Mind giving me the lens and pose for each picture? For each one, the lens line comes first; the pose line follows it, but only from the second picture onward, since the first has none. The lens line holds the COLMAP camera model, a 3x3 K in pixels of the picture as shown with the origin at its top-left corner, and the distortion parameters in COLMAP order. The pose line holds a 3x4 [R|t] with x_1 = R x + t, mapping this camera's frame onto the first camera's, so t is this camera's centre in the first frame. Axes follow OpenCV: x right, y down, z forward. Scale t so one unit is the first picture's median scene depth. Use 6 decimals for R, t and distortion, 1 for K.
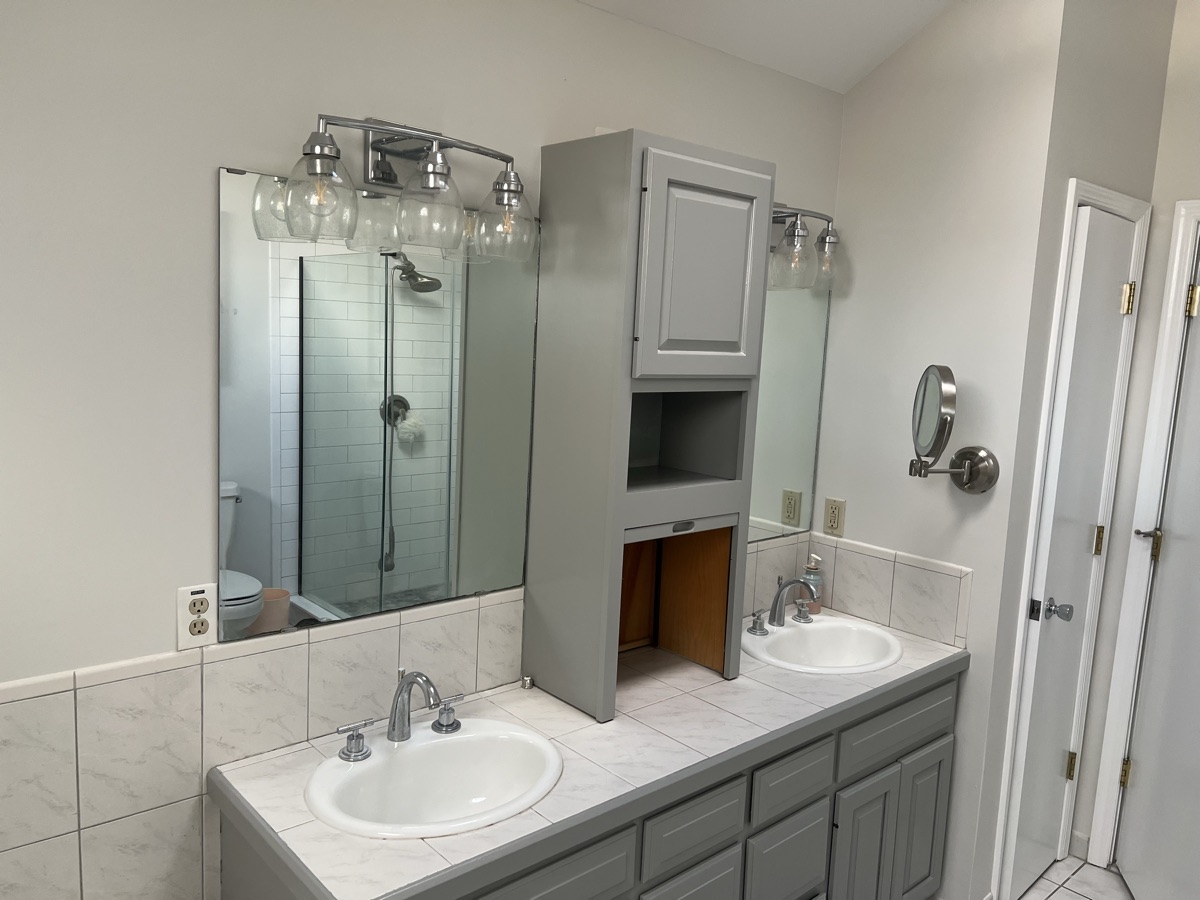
lens RADIAL K [[909.0, 0, 596.6], [0, 909.0, 445.3], [0, 0, 1]] dist [0.053946, -0.061634]
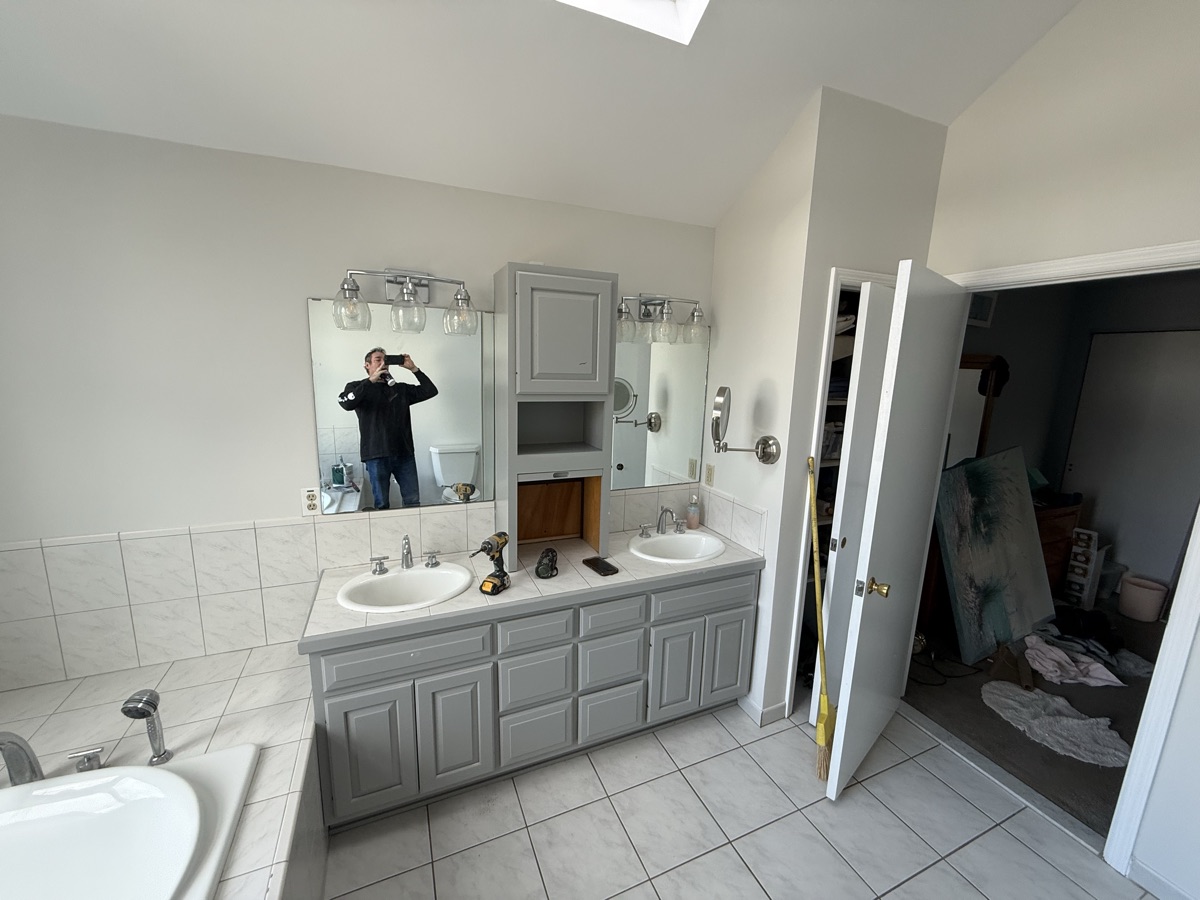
lens RADIAL K [[479.2, 0, 597.8], [0, 479.2, 449.5], [0, 0, 1]] dist [0.001083, -0.000333]
pose [[0.947289, 0.035027, -0.318459, 0.454646], [-0.022676, 0.998843, 0.042408, -0.004864], [0.319576, -0.032951, 0.946988, 0.092542]]
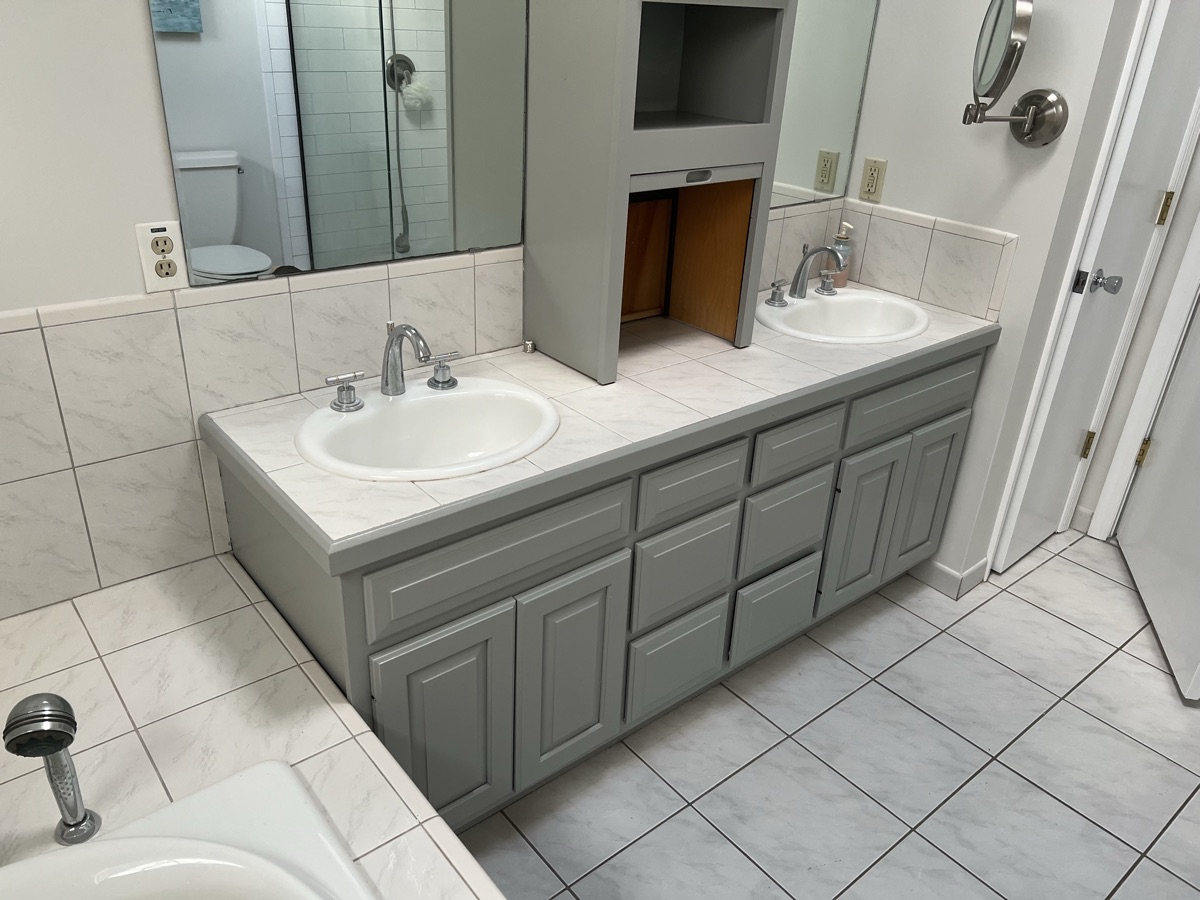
lens RADIAL K [[909.0, 0, 593.4], [0, 909.0, 449.1], [0, 0, 1]] dist [0.053946, -0.061634]
pose [[0.999156, 0.018297, -0.036778, 0.029332], [-0.005540, 0.947165, 0.320700, 0.053882], [0.040703, -0.320225, 0.946467, 0.058364]]
